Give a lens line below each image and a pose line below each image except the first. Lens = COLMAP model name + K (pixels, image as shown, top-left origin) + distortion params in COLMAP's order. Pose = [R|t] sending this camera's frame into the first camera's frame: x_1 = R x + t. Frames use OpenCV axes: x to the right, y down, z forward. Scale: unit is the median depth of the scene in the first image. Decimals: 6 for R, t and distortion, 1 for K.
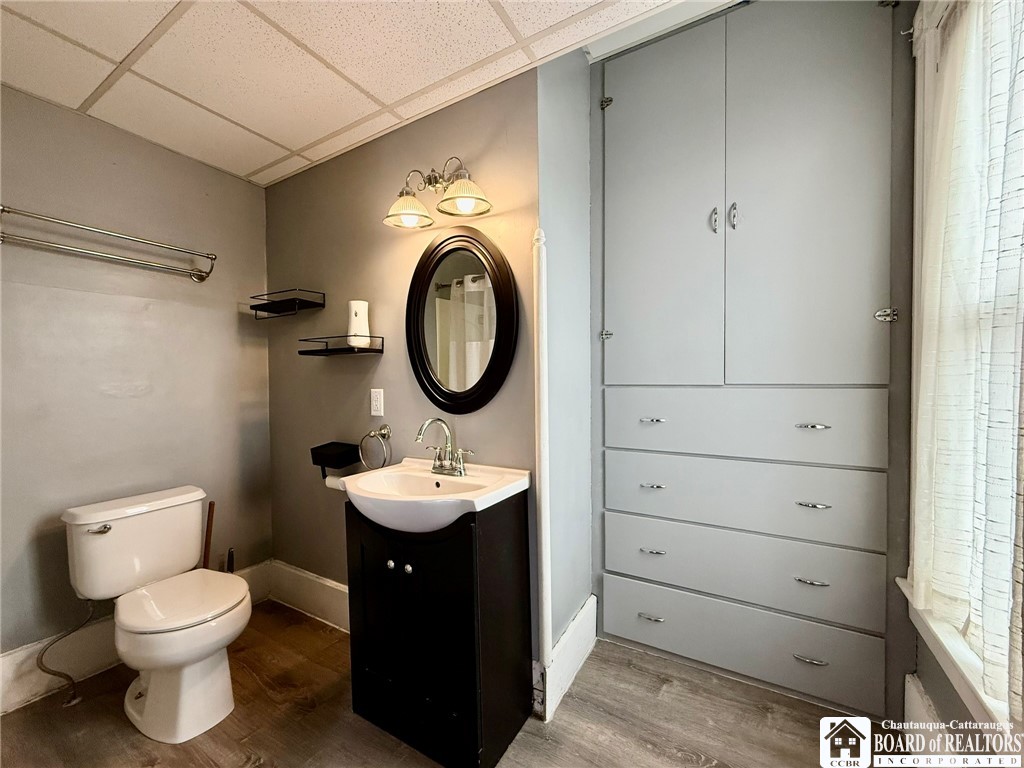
lens RADIAL K [[407.6, 0, 512.3], [0, 407.6, 385.7], [0, 0, 1]] dist [-0.001488, -0.000800]
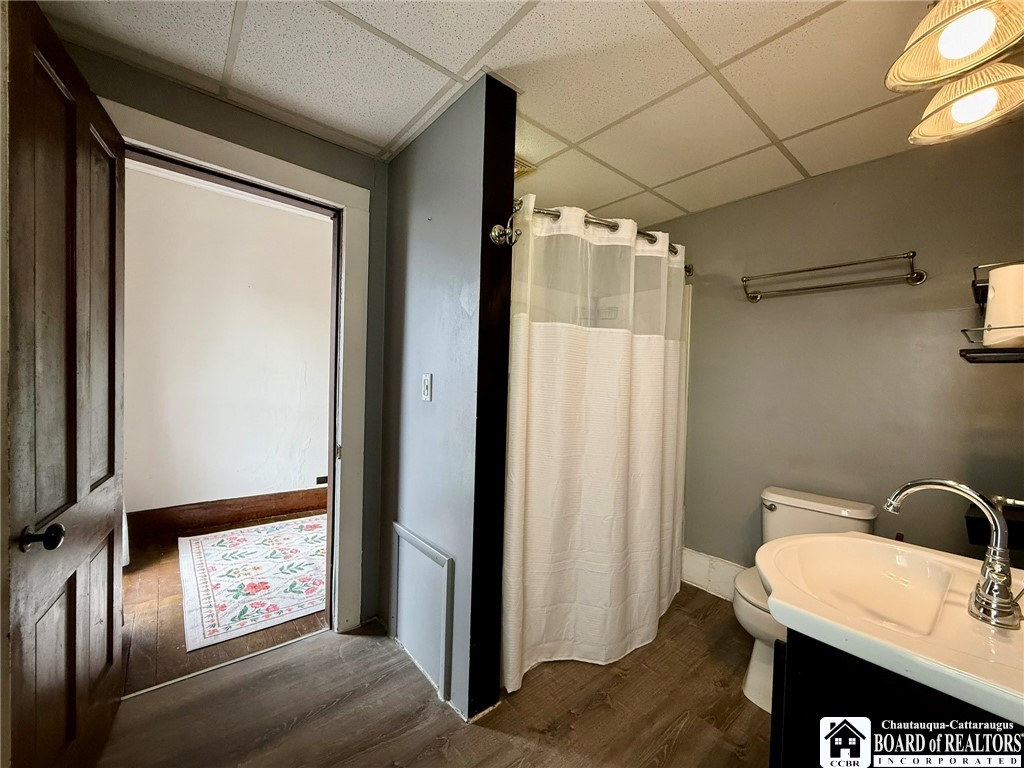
lens RADIAL K [[407.6, 0, 509.4], [0, 407.6, 386.6], [0, 0, 1]] dist [-0.001488, -0.000800]
pose [[-0.336263, 0.010263, -0.941712, 0.402236], [-0.046083, 0.998563, 0.027338, -0.019870], [0.940640, 0.052589, -0.335307, 0.533619]]
